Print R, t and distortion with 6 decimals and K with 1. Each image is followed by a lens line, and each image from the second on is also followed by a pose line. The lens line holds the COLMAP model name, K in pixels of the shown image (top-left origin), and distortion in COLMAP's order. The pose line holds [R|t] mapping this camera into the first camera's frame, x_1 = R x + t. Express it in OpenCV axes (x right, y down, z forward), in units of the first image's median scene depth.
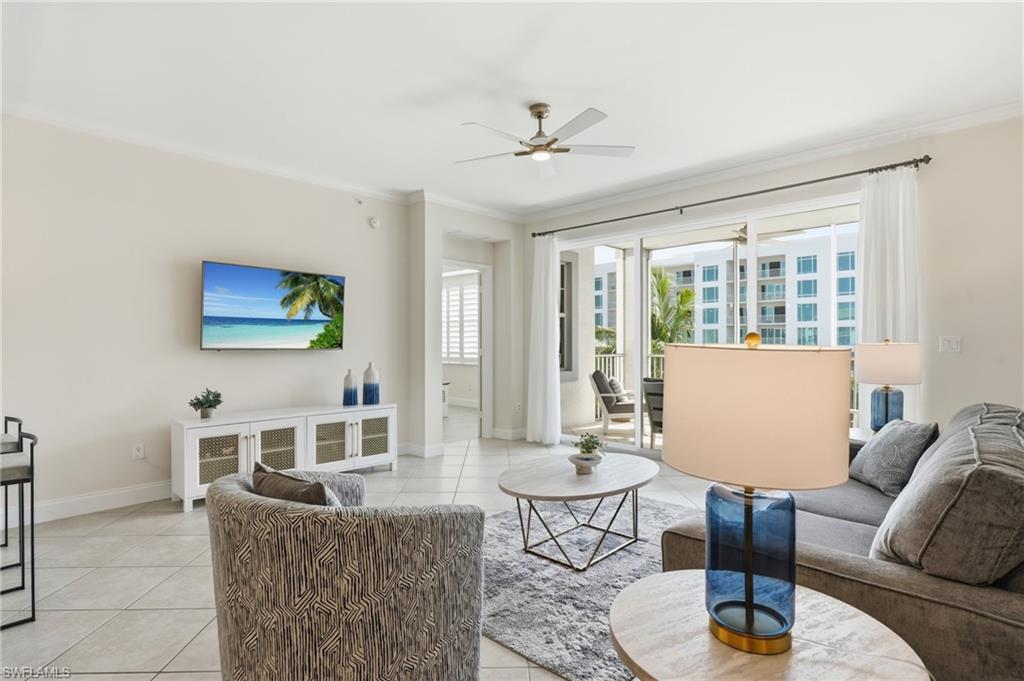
lens RADIAL K [[523.5, 0, 515.9], [0, 523.5, 339.2], [0, 0, 1]] dist [0.020184, -0.000631]
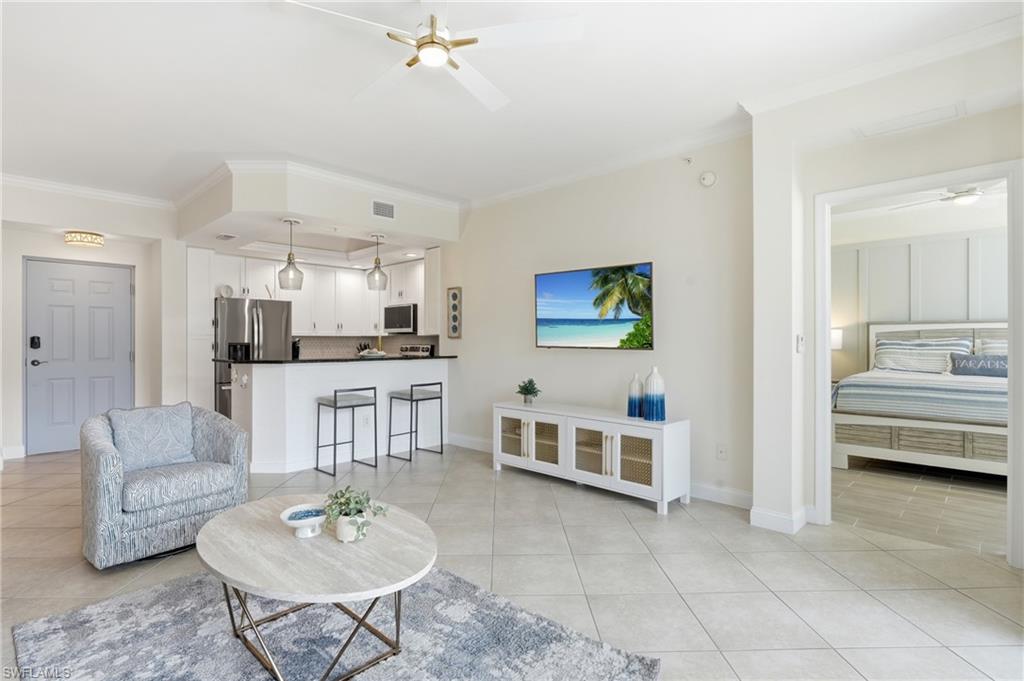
lens RADIAL K [[510.9, 0, 522.6], [0, 510.9, 340.6], [0, 0, 1]] dist [-0.005641, -0.000326]
pose [[-0.020523, -0.001918, -0.999788, 0.498570], [0.003819, 0.999991, -0.001997, 0.003106], [0.999782, -0.003859, -0.020515, 0.822960]]
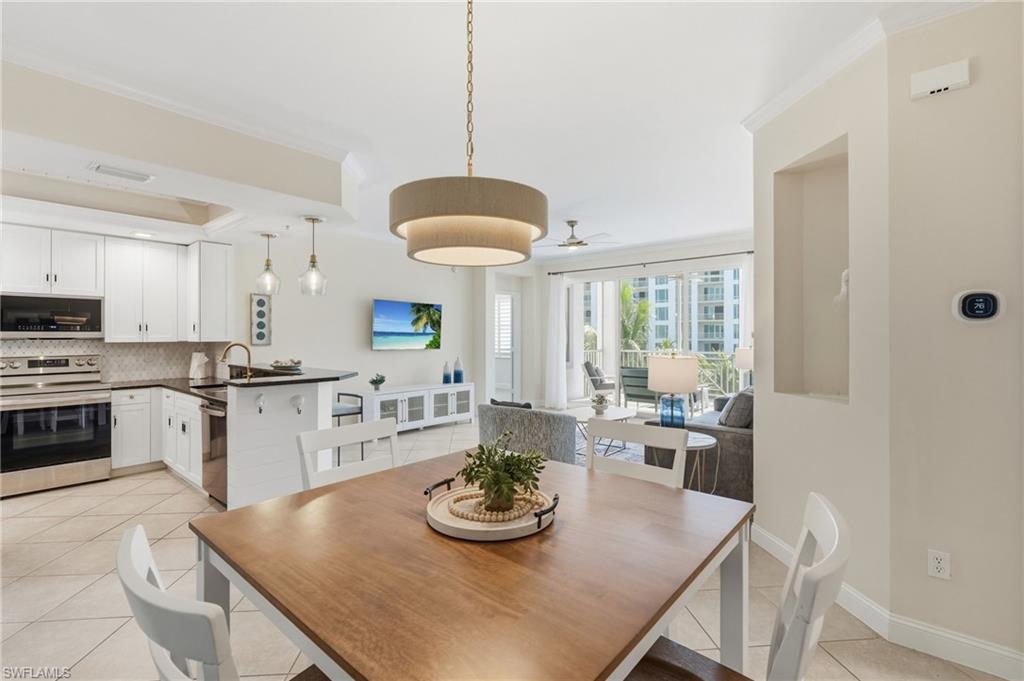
lens RADIAL K [[464.6, 0, 507.9], [0, 464.6, 335.1], [0, 0, 1]] dist [0.003425, -0.000178]
pose [[0.999397, -0.001407, 0.034683, -0.175919], [0.001230, 0.999986, 0.005128, -0.034826], [-0.034690, -0.005083, 0.999385, -0.473896]]
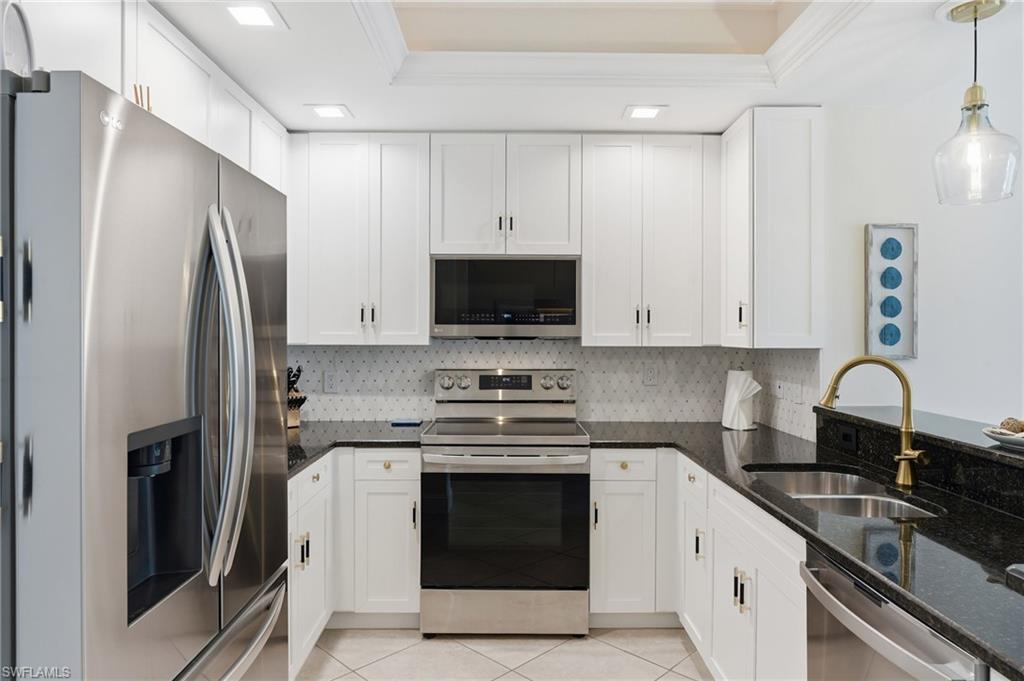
lens RADIAL K [[640.2, 0, 510.0], [0, 640.2, 332.1], [0, 0, 1]] dist [-0.006643, 0.002436]
pose [[0.686935, 0.001006, -0.726718, -0.535160], [0.000247, 0.999999, 0.001619, -0.031453], [0.726718, -0.001292, 0.686934, -0.004563]]
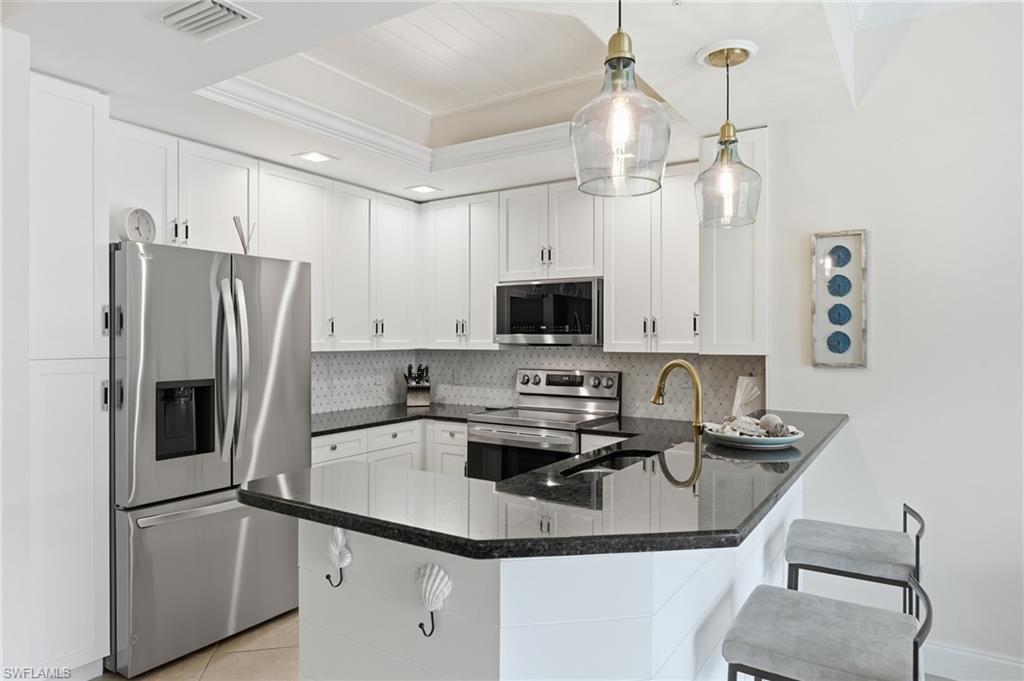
lens RADIAL K [[640.2, 0, 520.7], [0, 640.2, 337.5], [0, 0, 1]] dist [-0.006643, 0.002436]
pose [[0.178684, -0.004097, -0.983898, -0.205444], [0.001702, 0.999991, -0.003855, -0.030794], [0.983905, -0.000985, 0.178689, 0.254041]]
